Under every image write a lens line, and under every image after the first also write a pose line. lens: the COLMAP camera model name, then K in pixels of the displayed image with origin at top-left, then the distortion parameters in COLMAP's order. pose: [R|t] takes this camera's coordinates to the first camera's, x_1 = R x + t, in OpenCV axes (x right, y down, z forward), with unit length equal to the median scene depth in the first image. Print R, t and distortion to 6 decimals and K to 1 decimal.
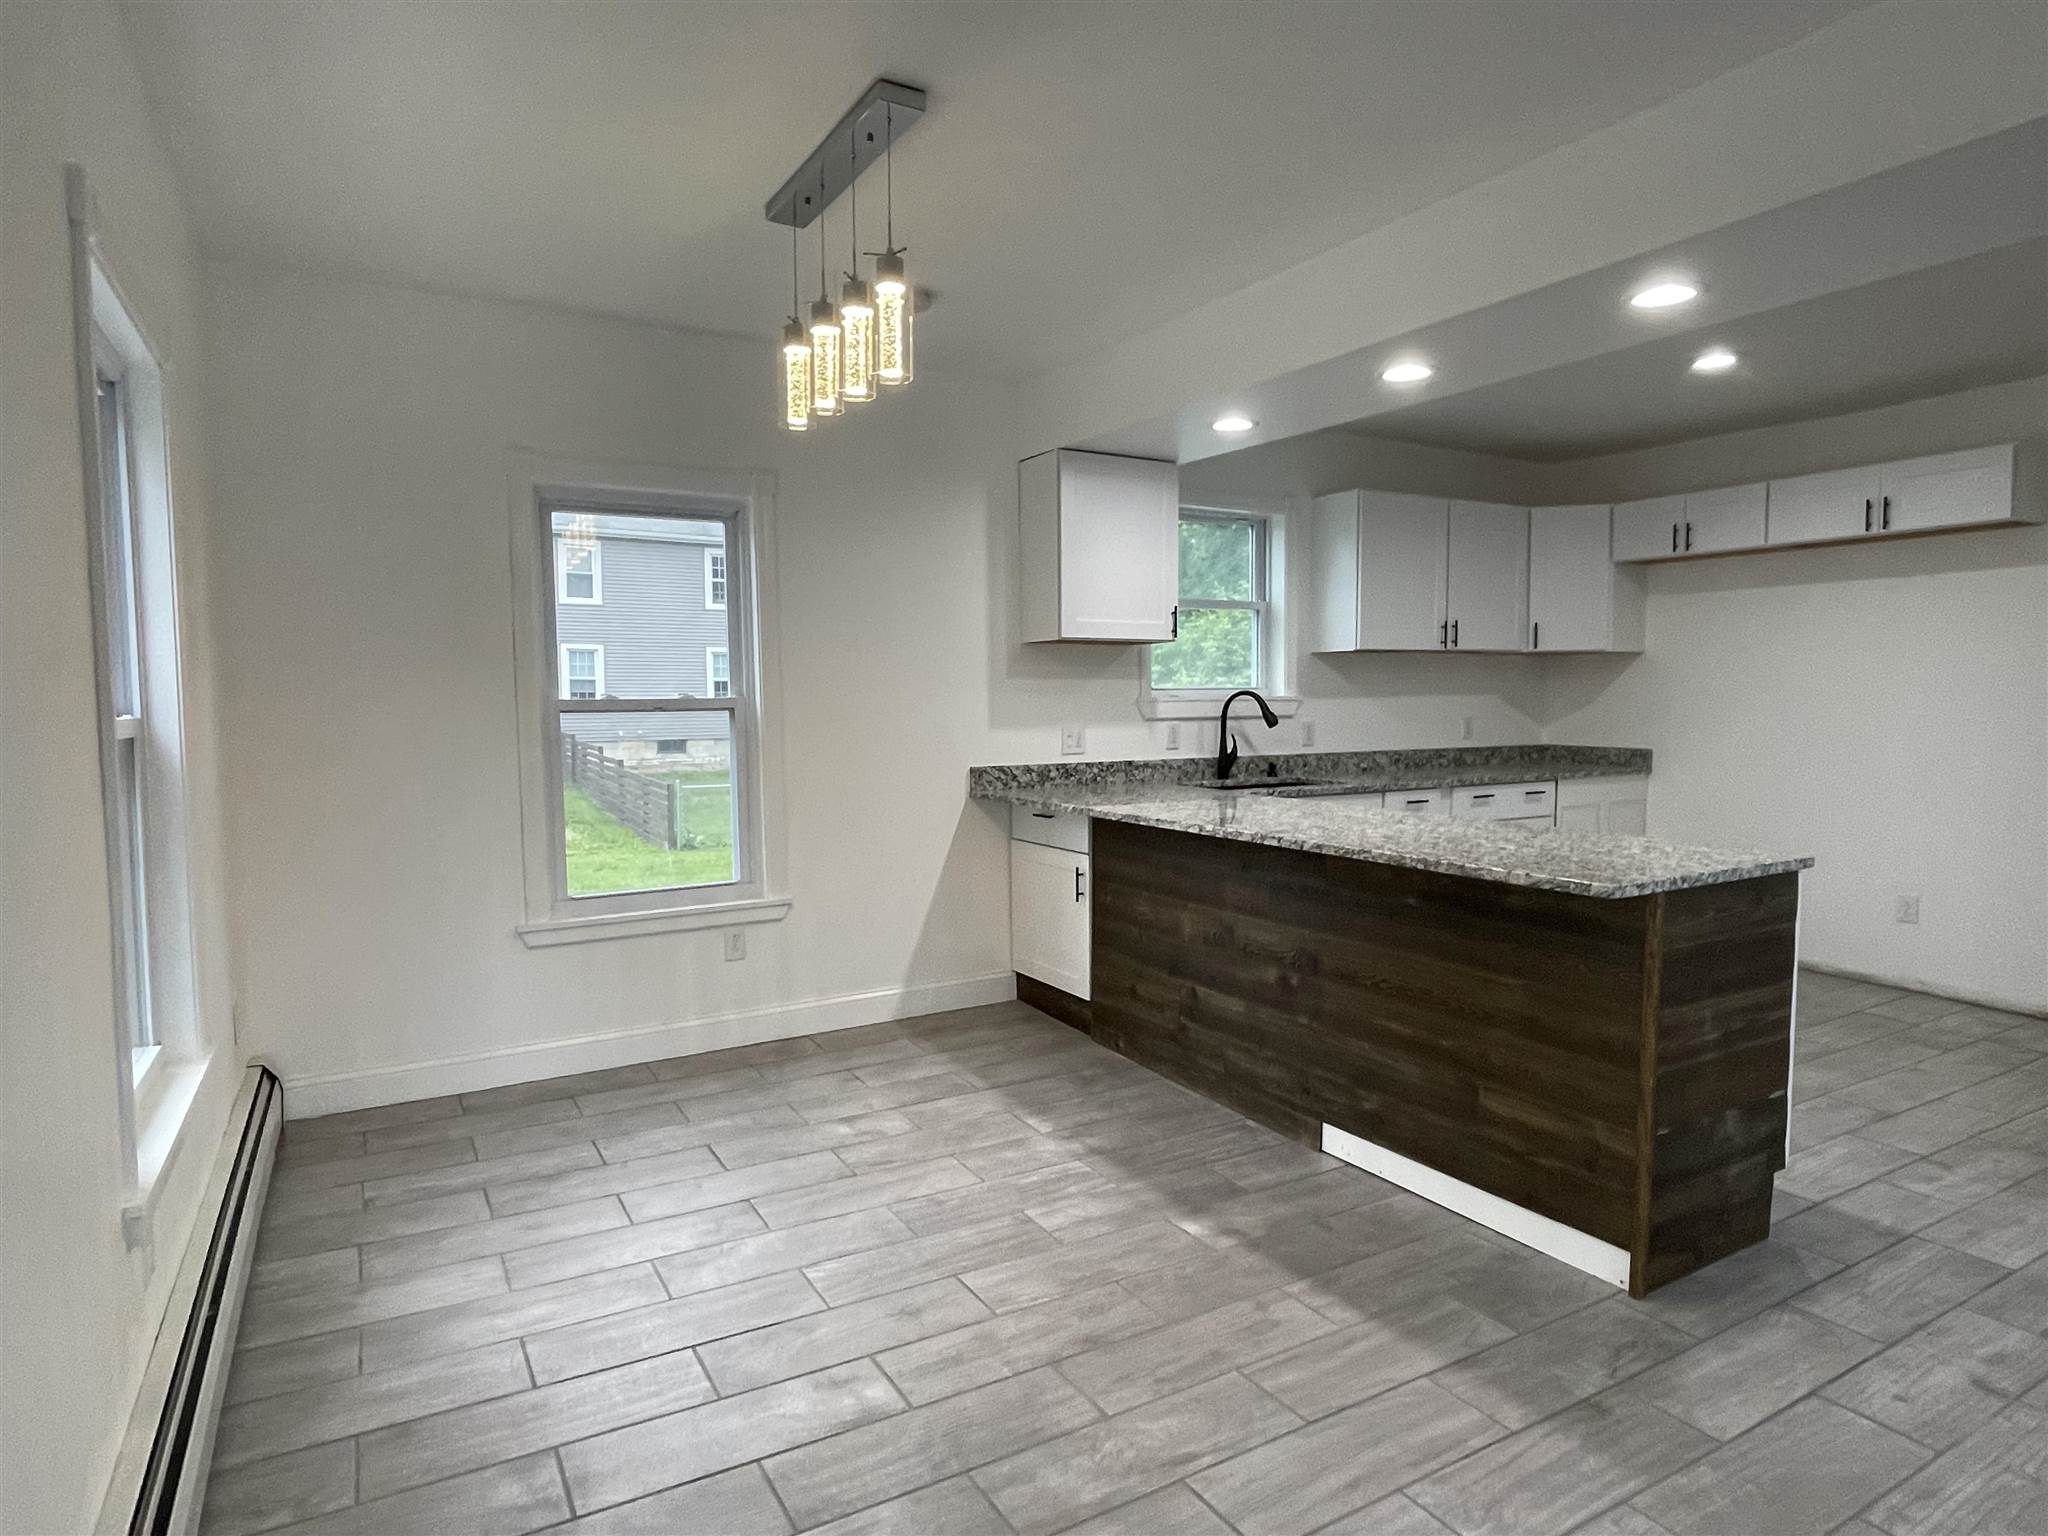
lens RADIAL K [[1133.4, 0, 1024.0], [0, 1133.4, 768.0], [0, 0, 1]] dist [0.002027, 0.002513]
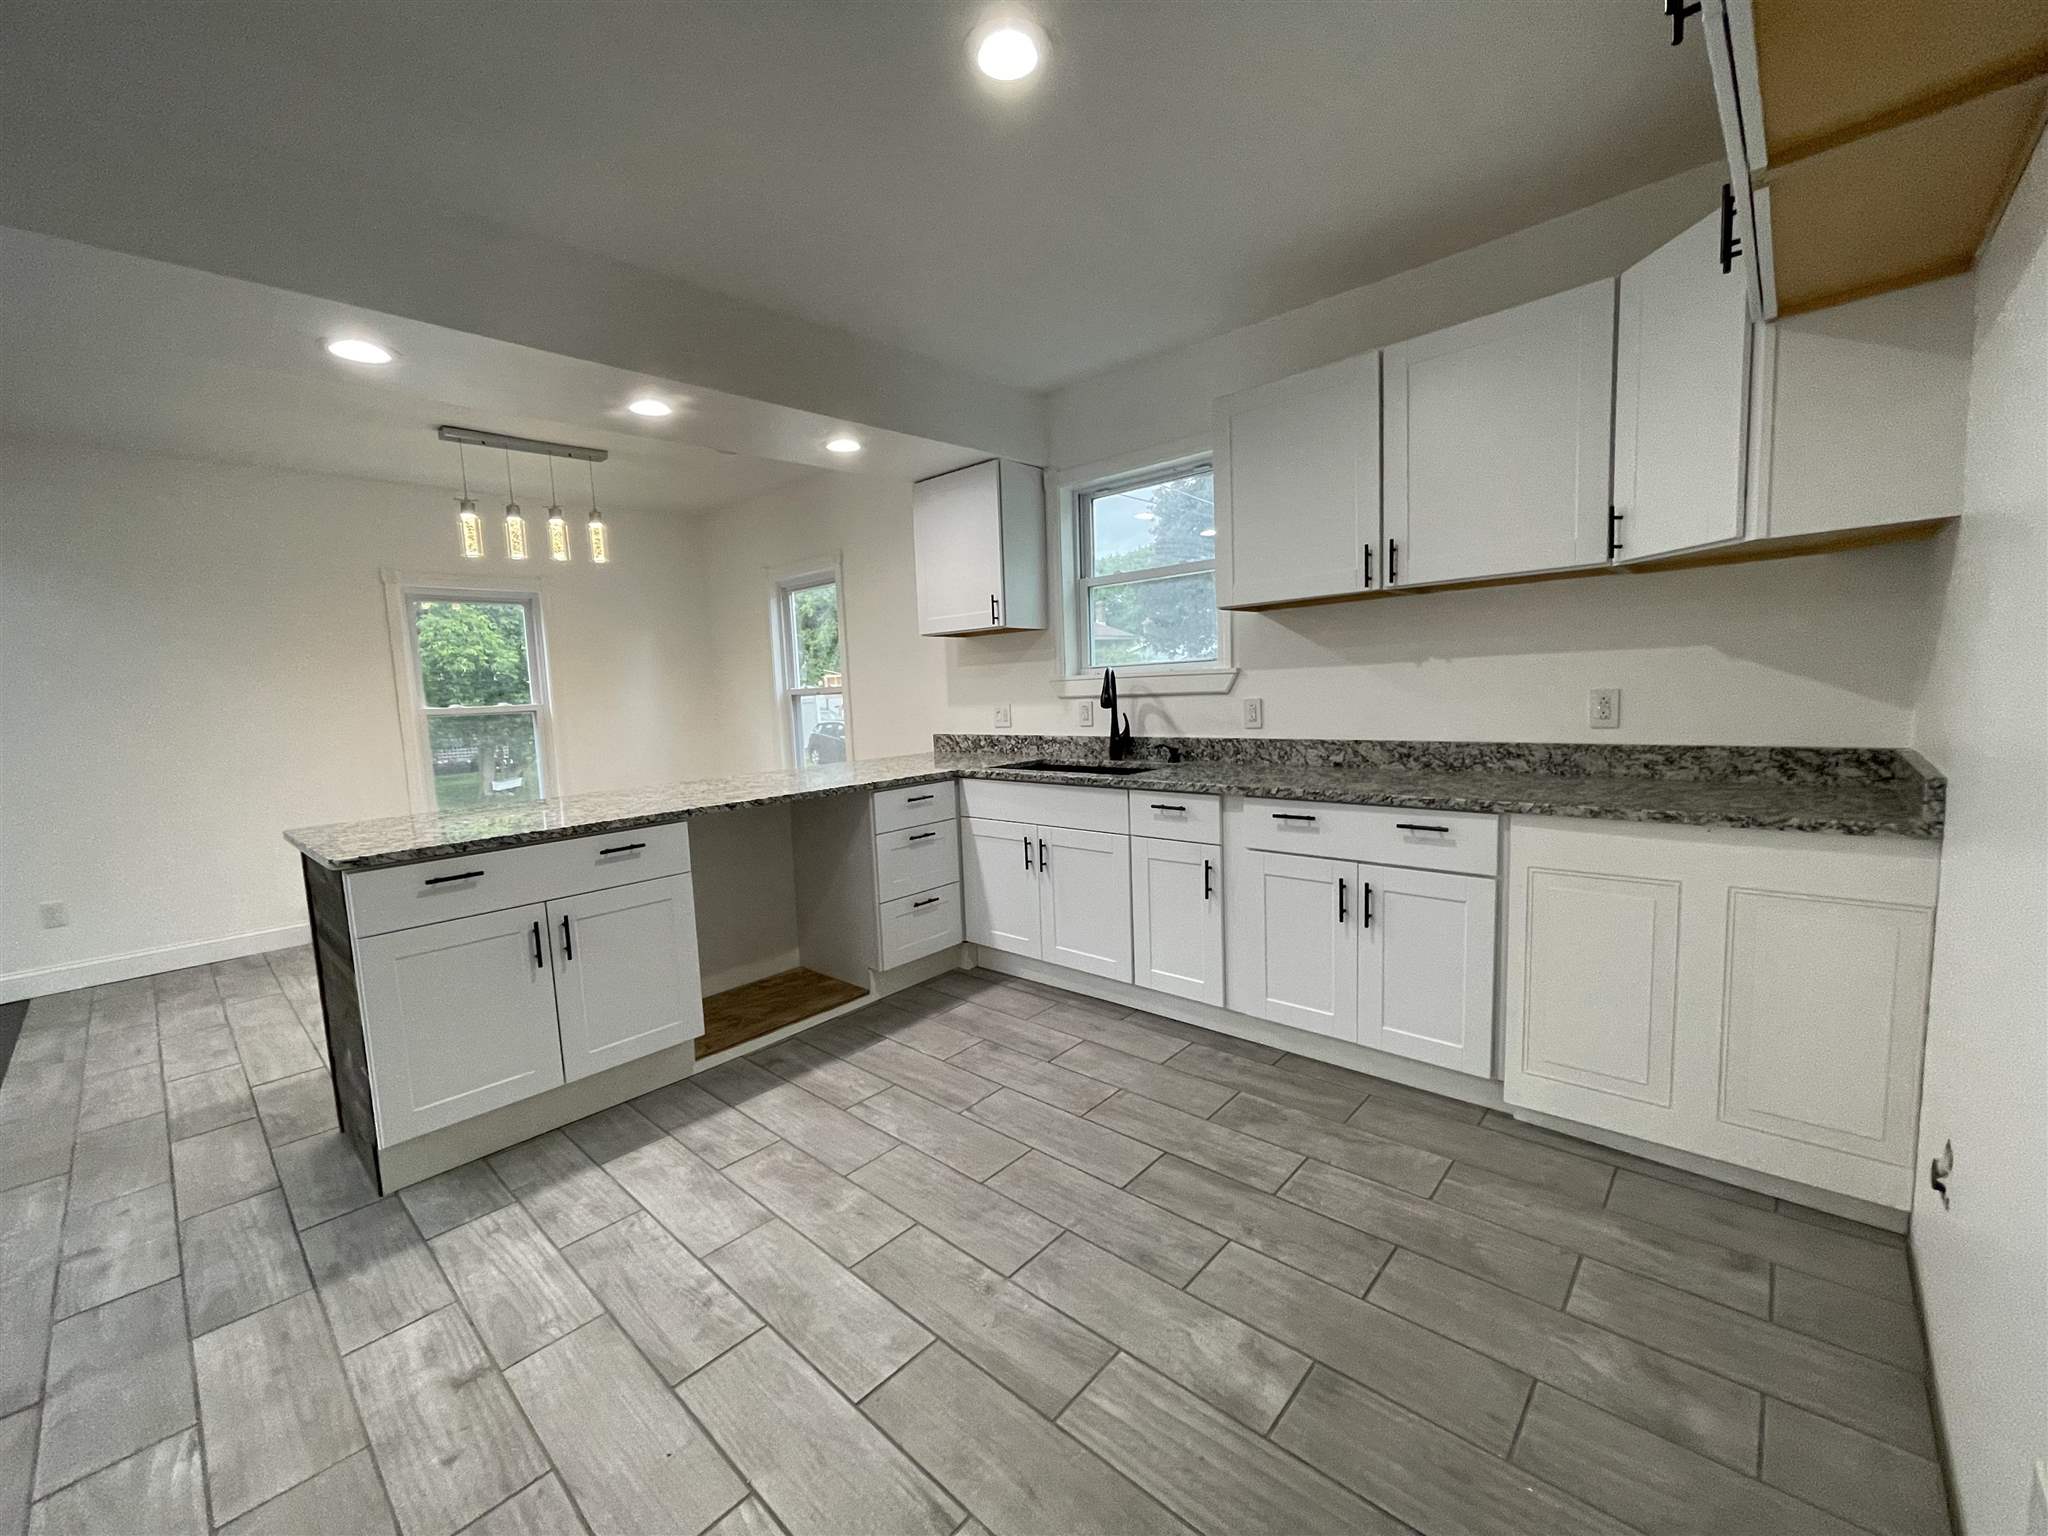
lens RADIAL K [[832.9, 0, 1024.0], [0, 832.9, 768.0], [0, 0, 1]] dist [-0.002124, -0.000579]
pose [[0.295864, 0.085910, -0.951359, 0.844505], [-0.024187, 0.996302, 0.082447, -0.040508], [0.954924, -0.001383, 0.296847, 0.734193]]
